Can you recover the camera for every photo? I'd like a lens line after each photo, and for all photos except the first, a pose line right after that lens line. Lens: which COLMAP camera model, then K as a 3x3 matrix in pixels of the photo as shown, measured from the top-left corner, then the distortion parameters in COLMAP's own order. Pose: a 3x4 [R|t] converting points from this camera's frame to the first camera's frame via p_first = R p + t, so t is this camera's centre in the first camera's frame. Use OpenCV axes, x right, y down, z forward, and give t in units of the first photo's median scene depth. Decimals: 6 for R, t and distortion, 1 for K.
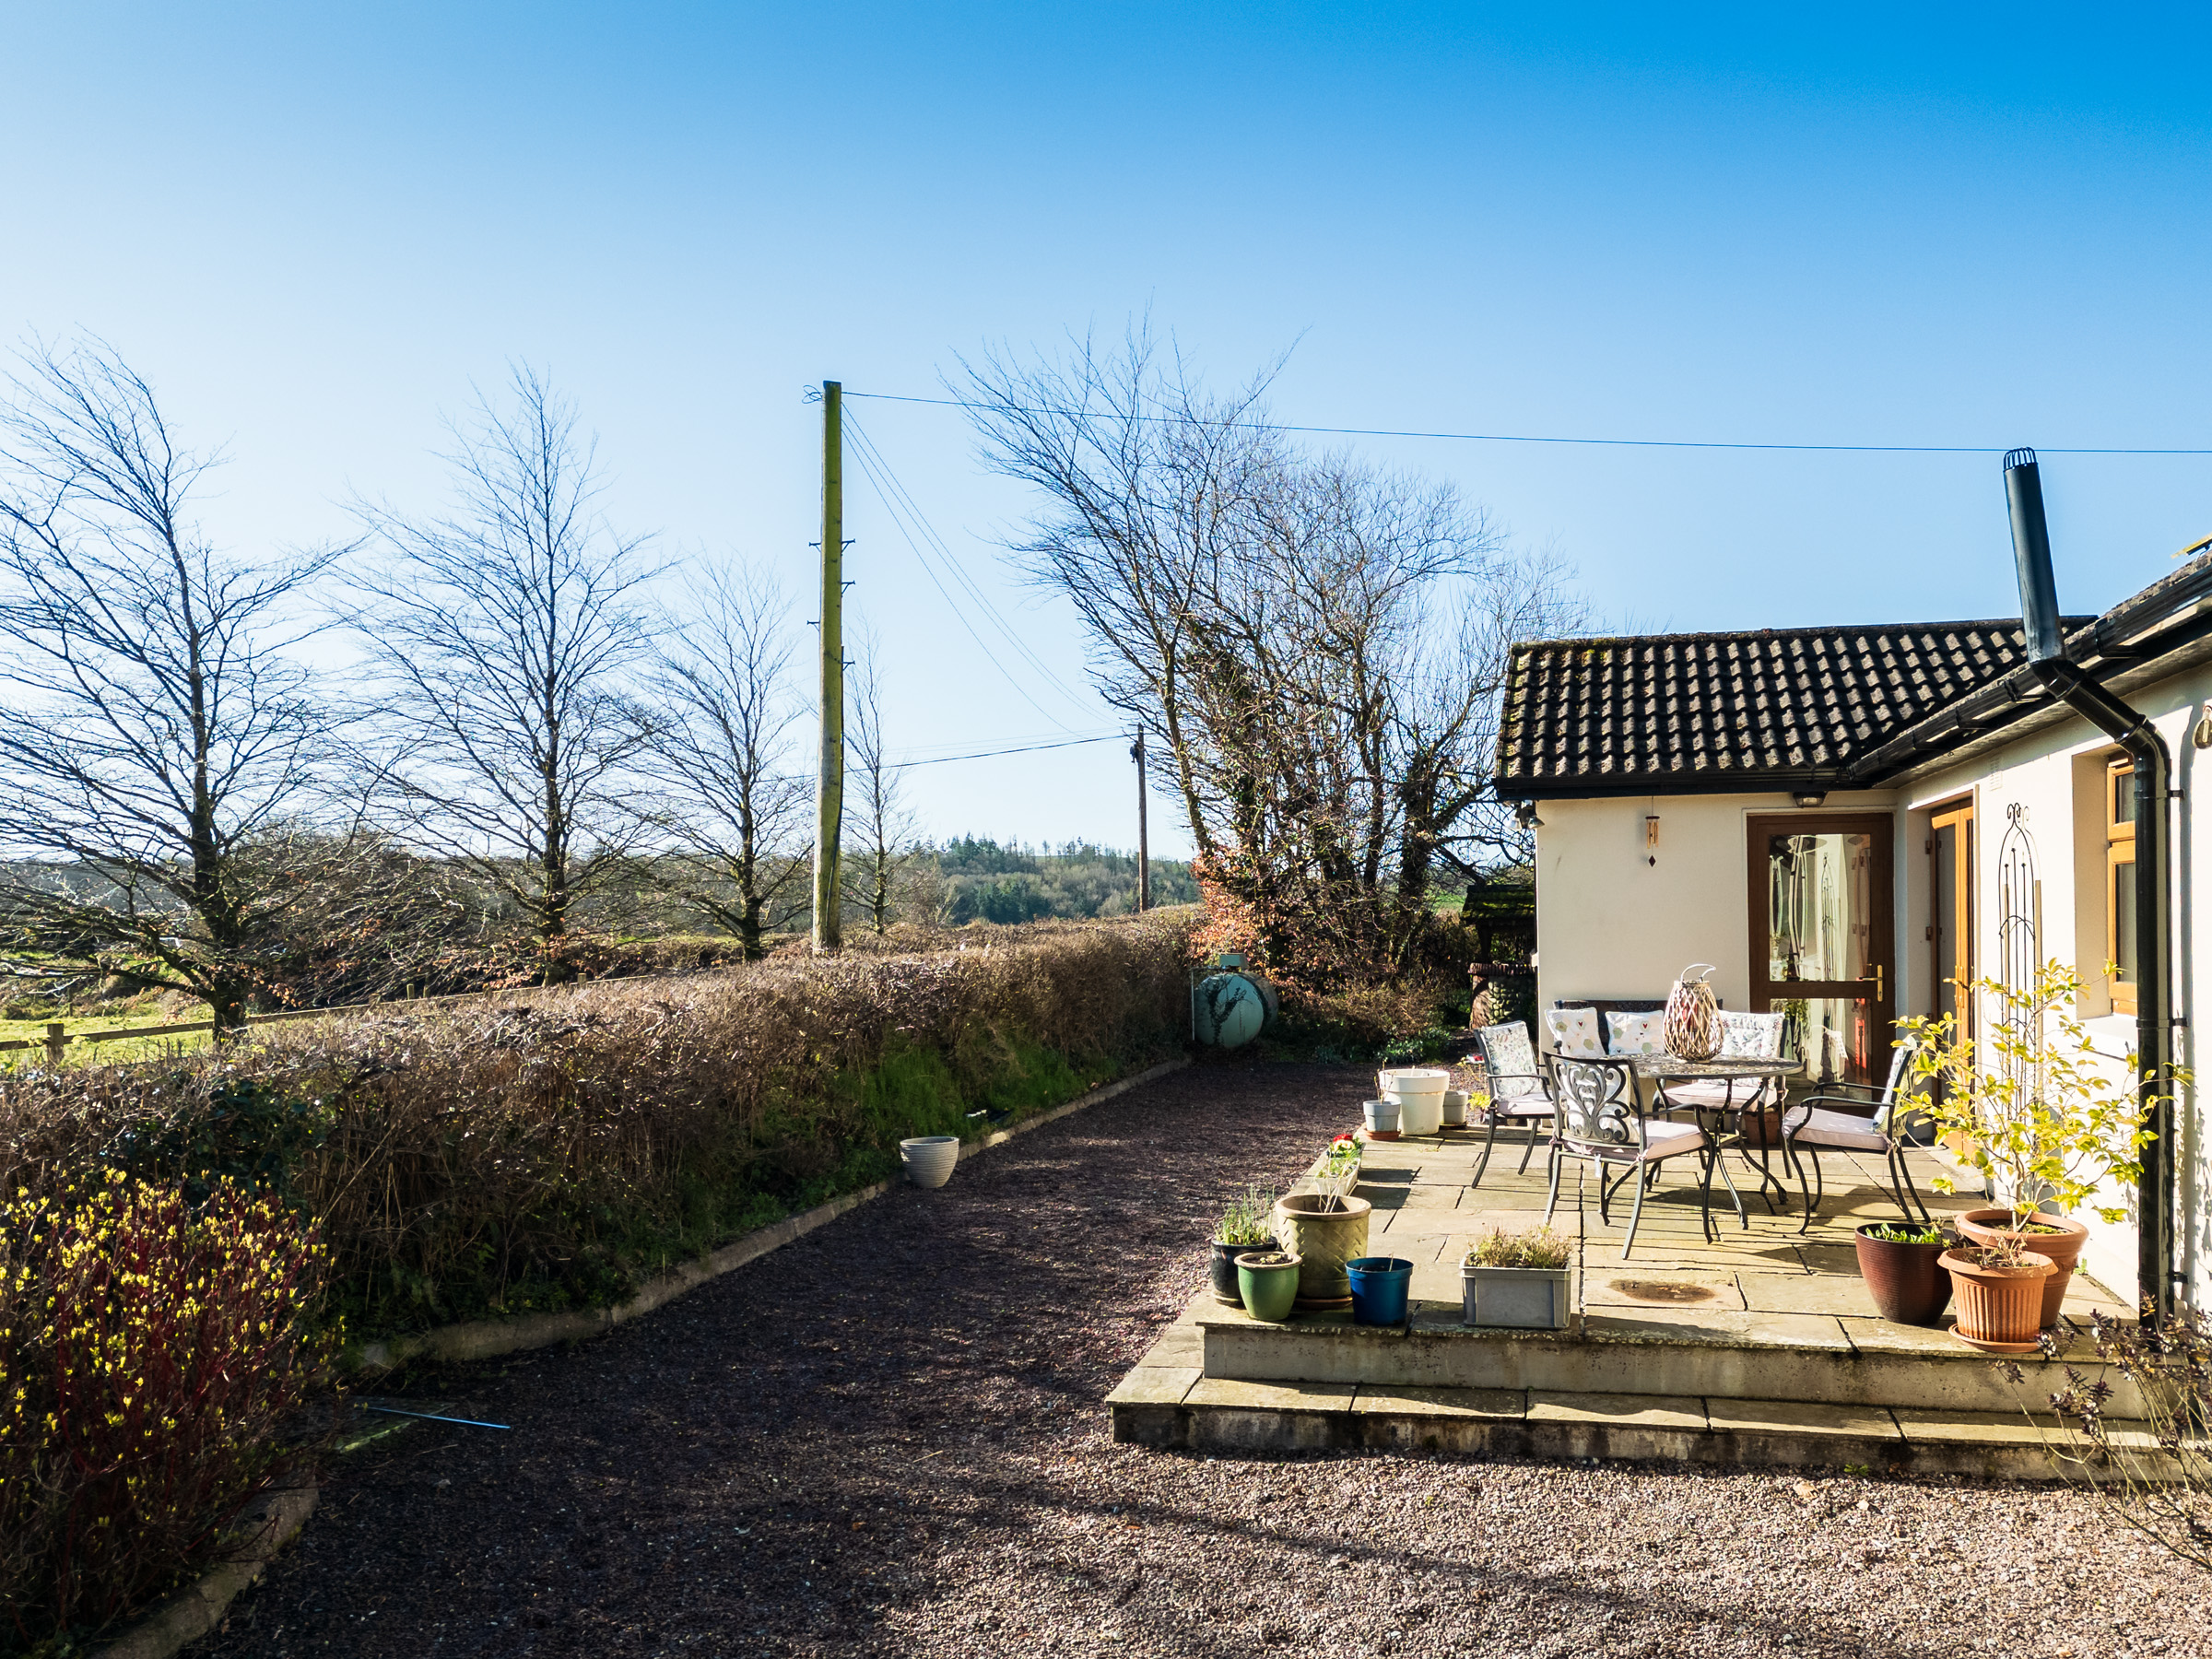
lens RADIAL K [[1537.4, 0, 1115.9], [0, 1537.4, 827.9], [0, 0, 1]] dist [0.077180, -0.077071]
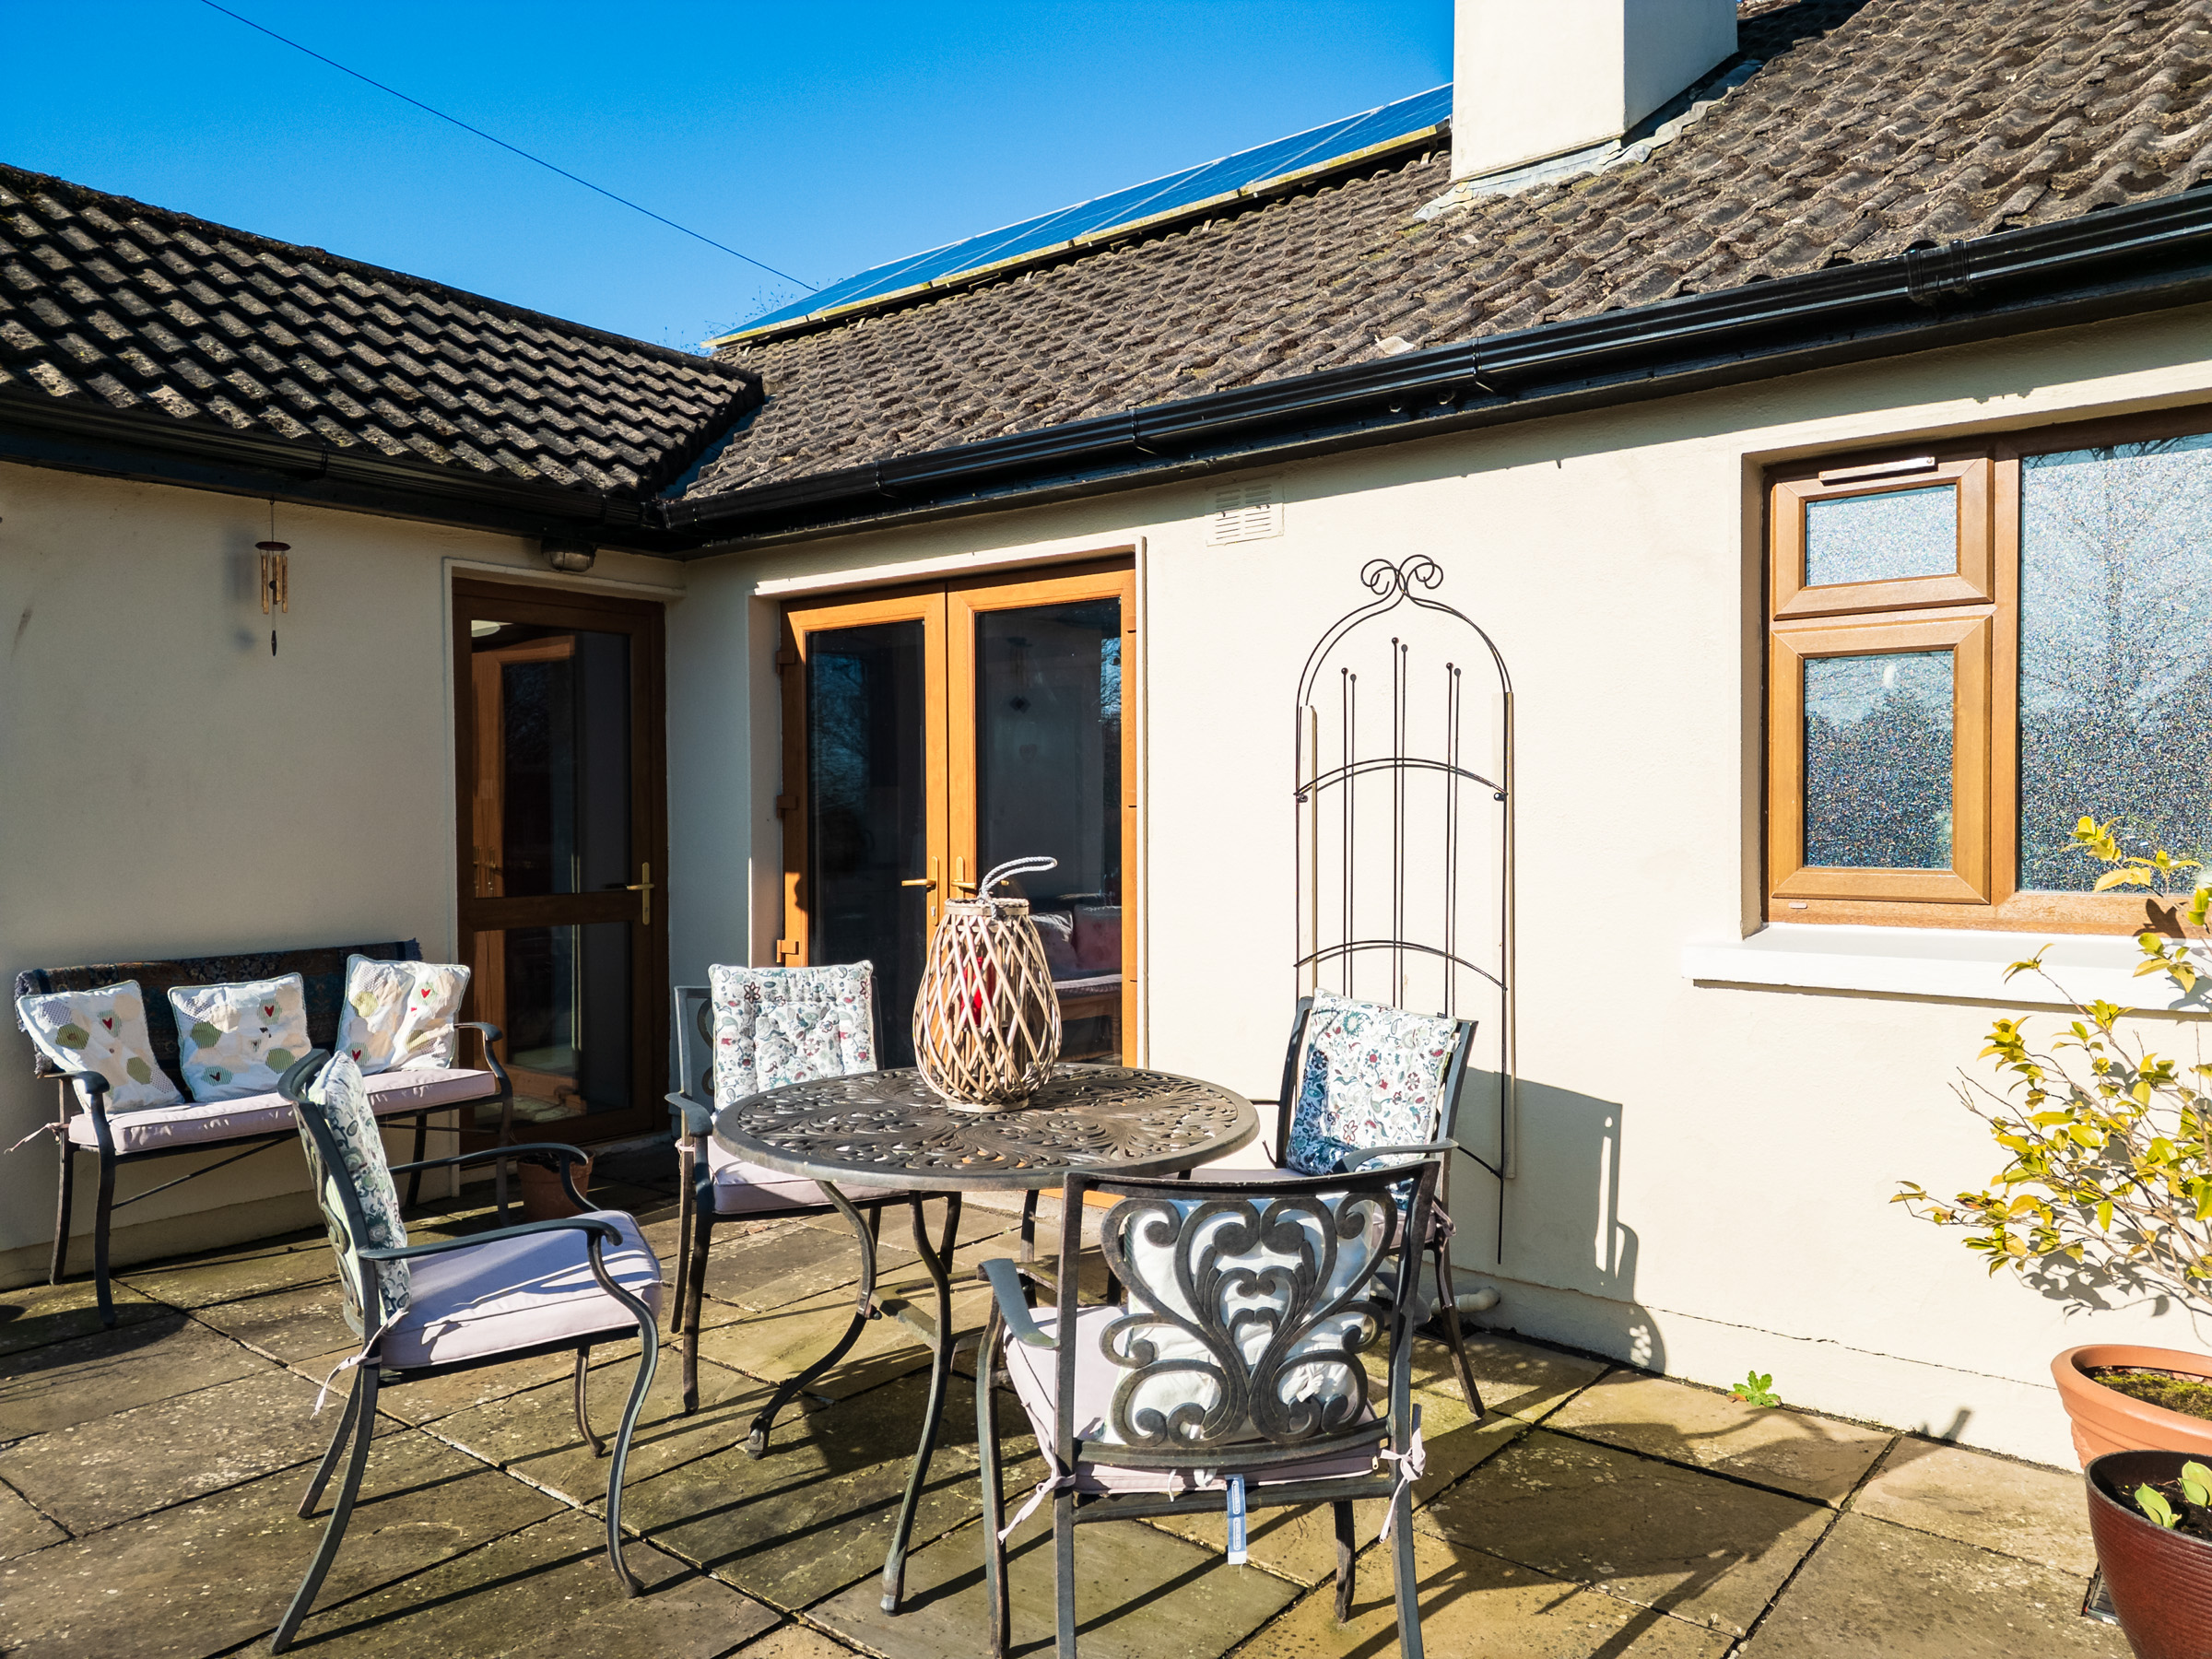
lens RADIAL K [[1537.4, 0, 1127.6], [0, 1537.4, 840.1], [0, 0, 1]] dist [0.077180, -0.077071]
pose [[0.367995, -0.008005, 0.929793, 0.014354], [-0.055991, 0.997958, 0.030752, 0.047877], [-0.928140, -0.063377, 0.366795, 0.571099]]
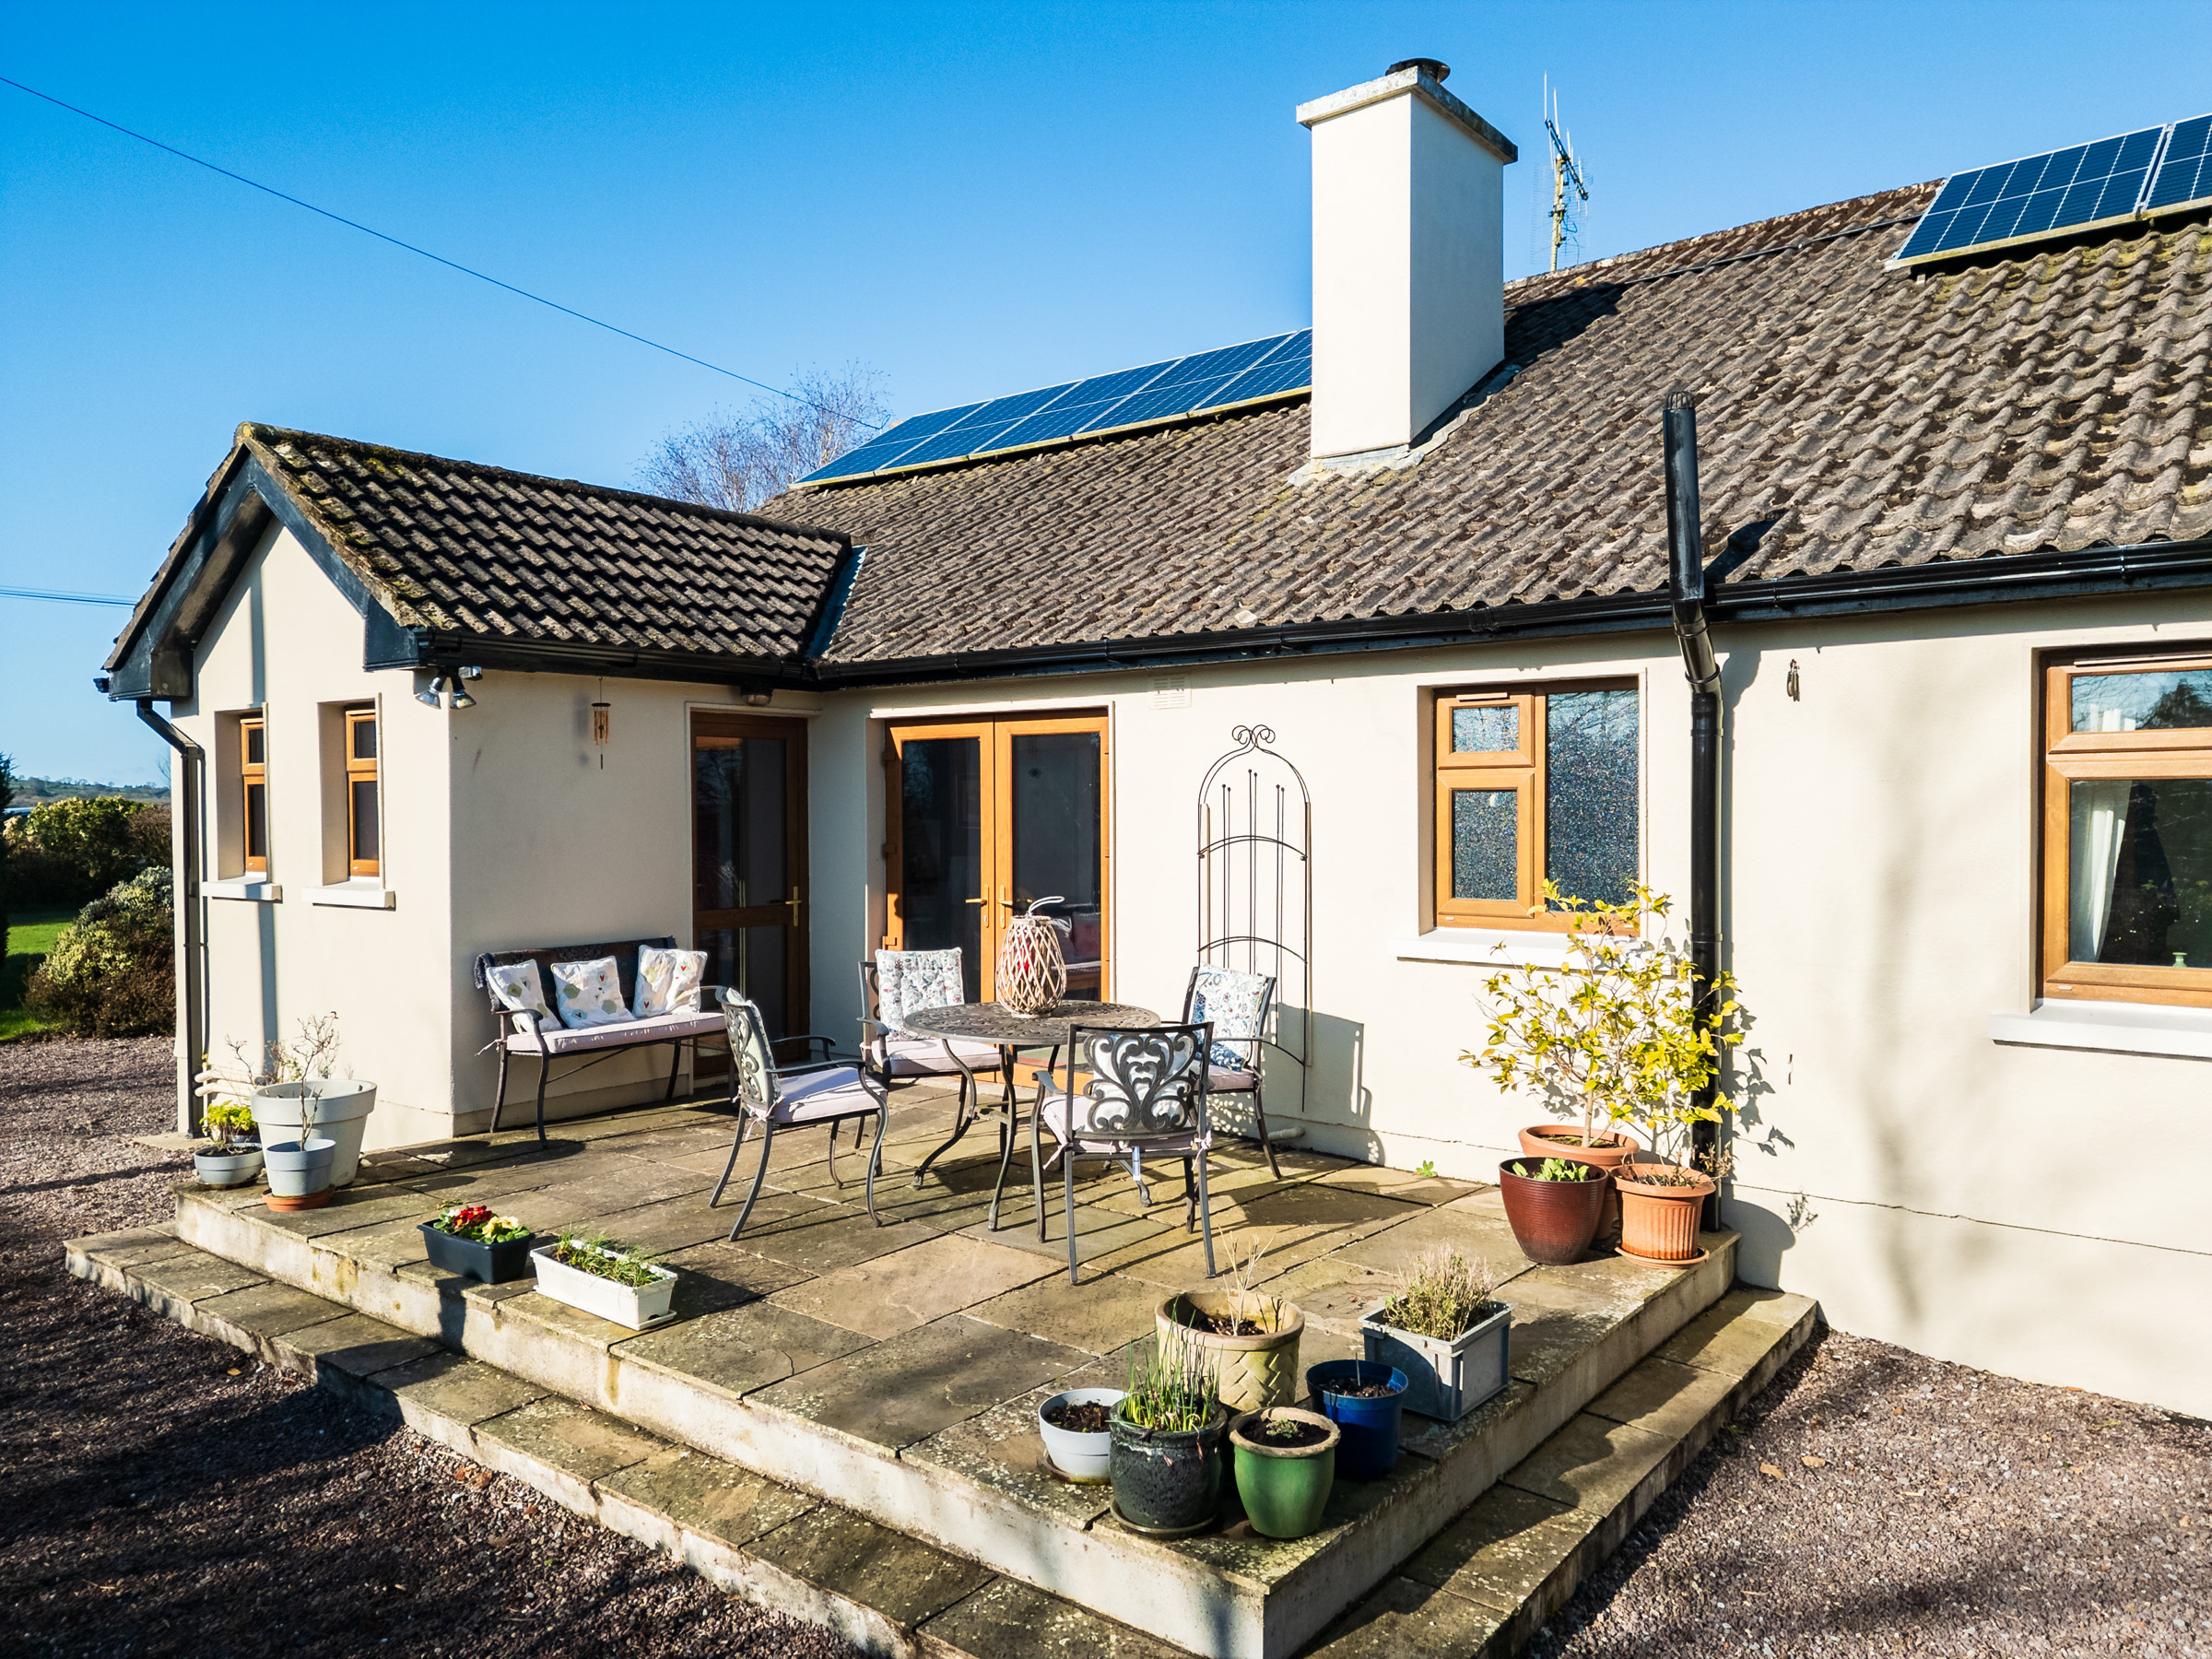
lens RADIAL K [[1537.4, 0, 1112.3], [0, 1537.4, 817.6], [0, 0, 1]] dist [0.077180, -0.077071]
pose [[0.375965, 0.004056, 0.926625, -0.252807], [-0.055921, 0.998267, 0.018320, 0.019869], [-0.924945, -0.058705, 0.375541, 0.456185]]
